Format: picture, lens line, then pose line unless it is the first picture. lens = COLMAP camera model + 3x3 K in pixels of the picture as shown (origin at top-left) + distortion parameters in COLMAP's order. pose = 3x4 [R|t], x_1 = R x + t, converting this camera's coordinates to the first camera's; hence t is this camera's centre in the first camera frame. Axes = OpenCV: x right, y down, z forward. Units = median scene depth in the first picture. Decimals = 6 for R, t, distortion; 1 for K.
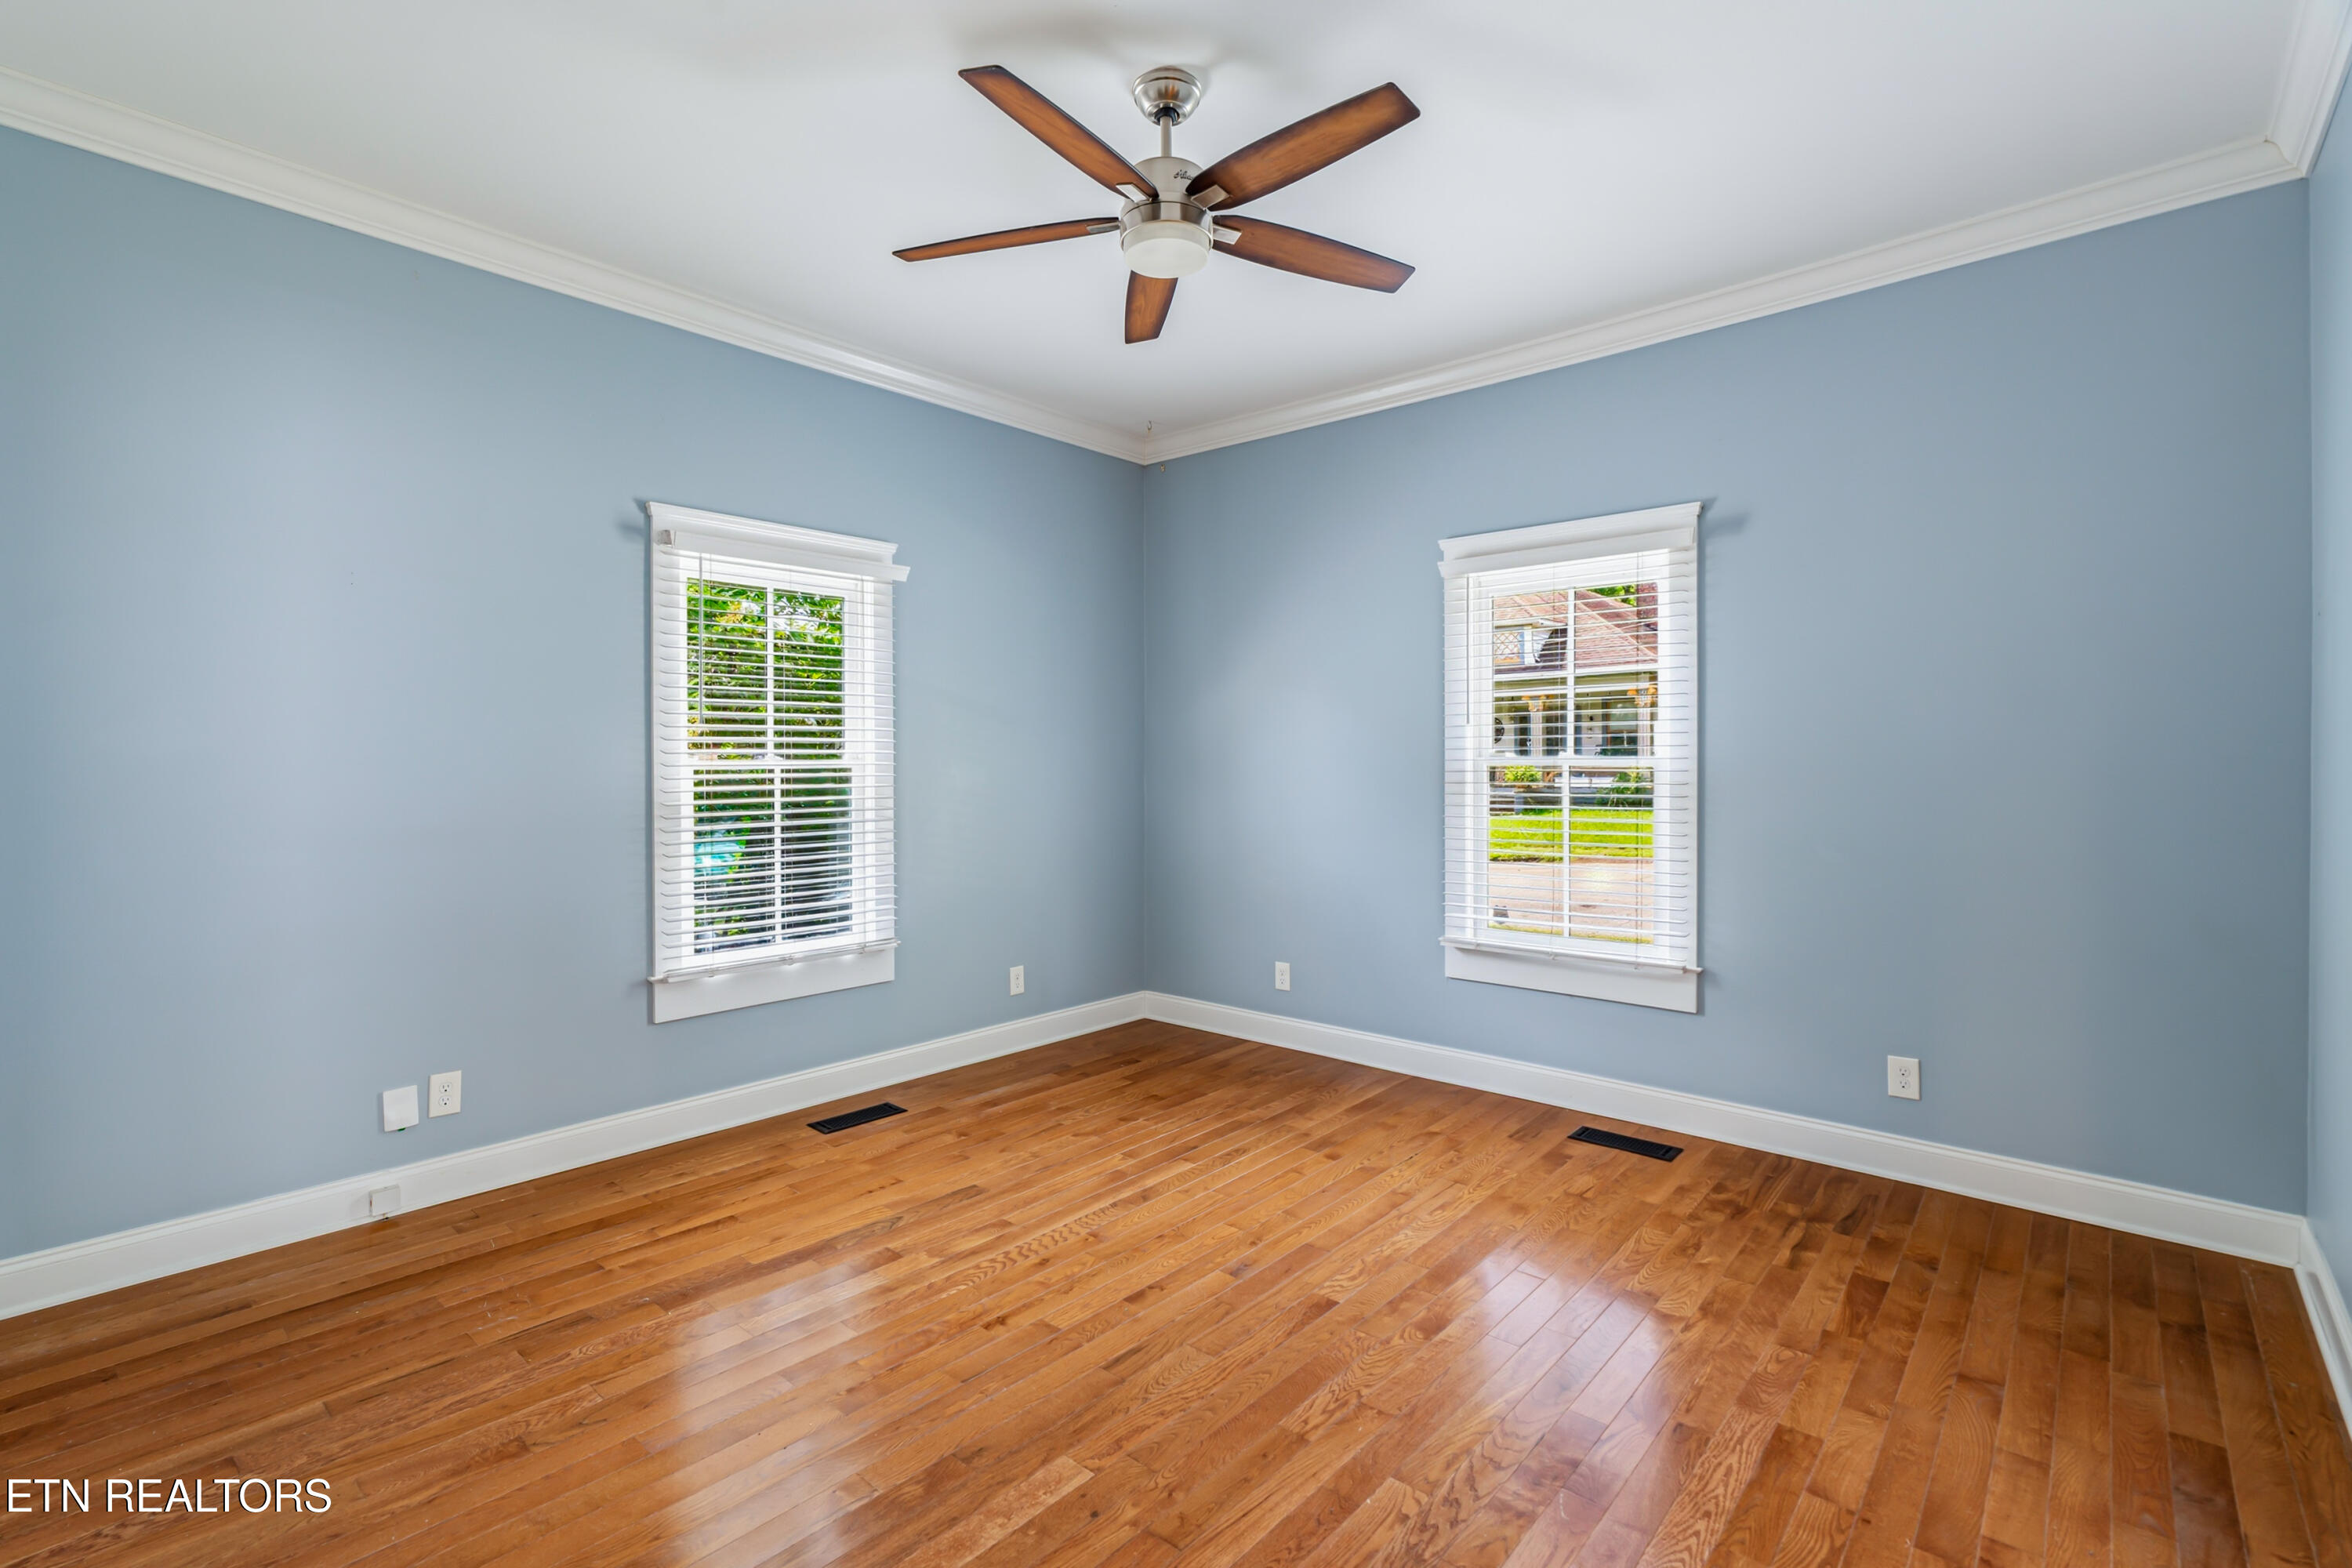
lens RADIAL K [[1053.2, 0, 1173.7], [0, 1053.2, 775.5], [0, 0, 1]] dist [-0.000847, 0.000430]
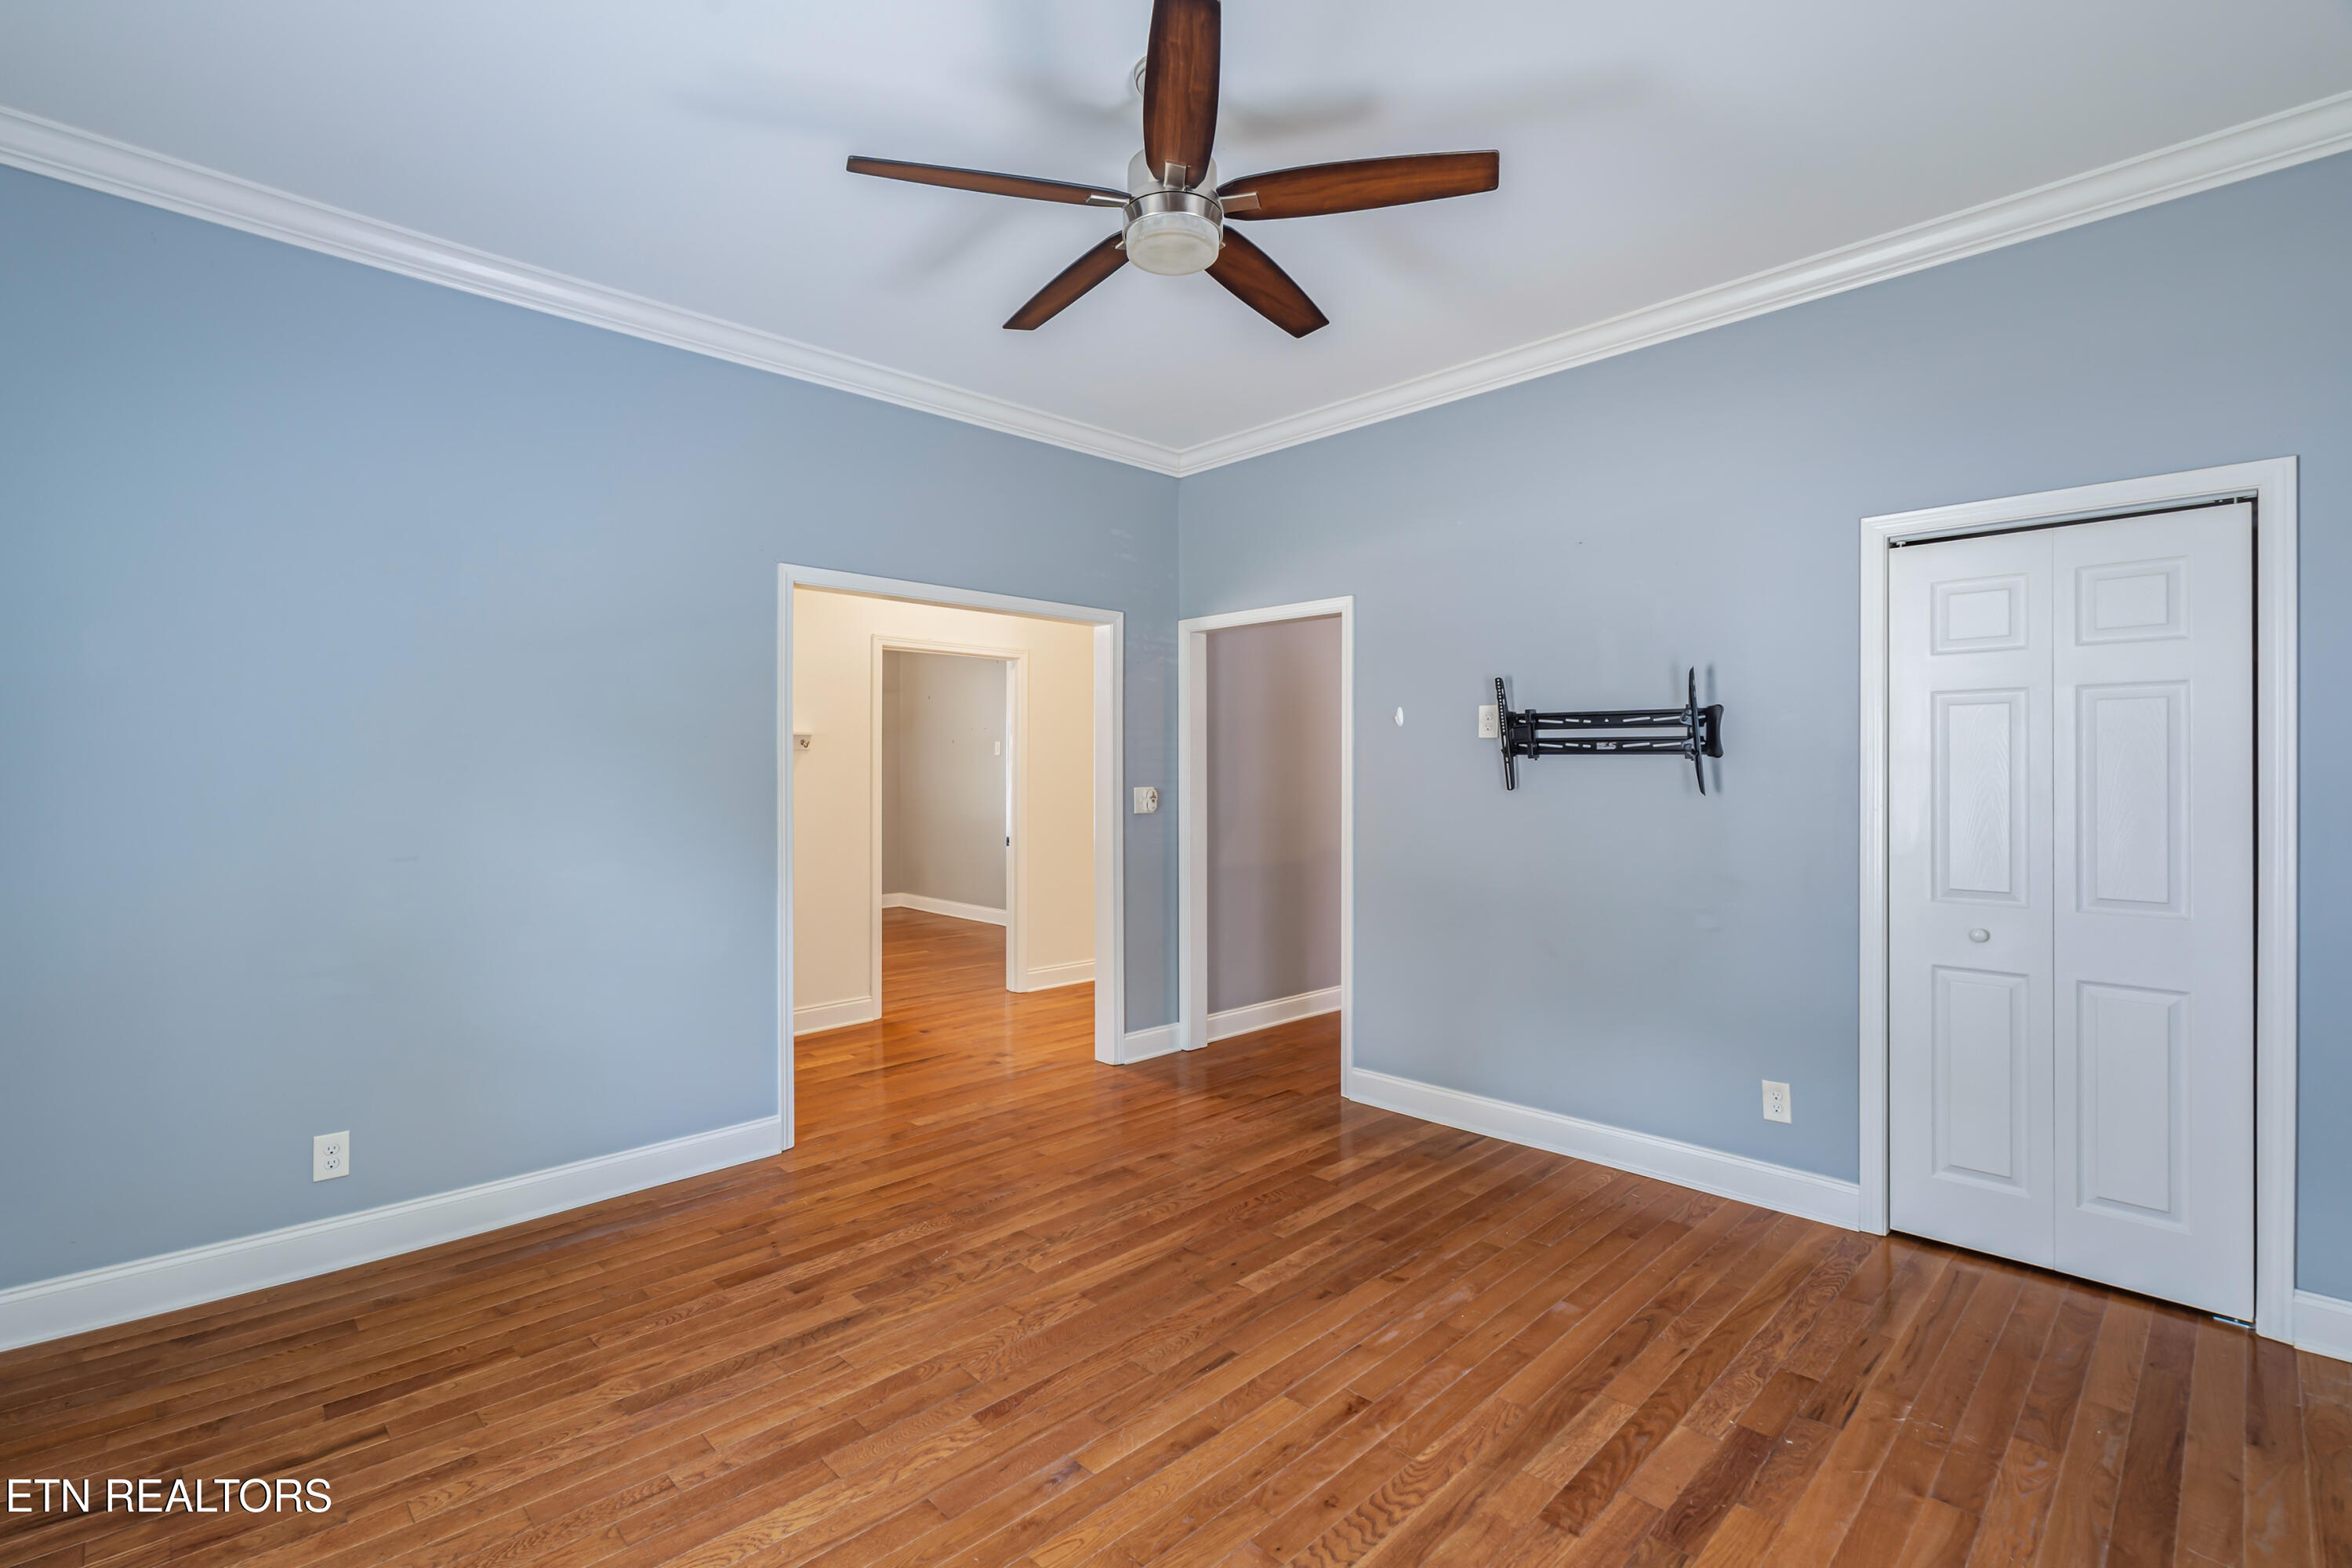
lens RADIAL K [[1053.2, 0, 1178.9], [0, 1053.2, 778.4], [0, 0, 1]] dist [-0.000847, 0.000430]
pose [[-0.997318, -0.002189, 0.073154, -0.083843], [-0.001540, 0.999959, 0.008925, -0.039188], [-0.073170, 0.008788, -0.997281, 2.022872]]
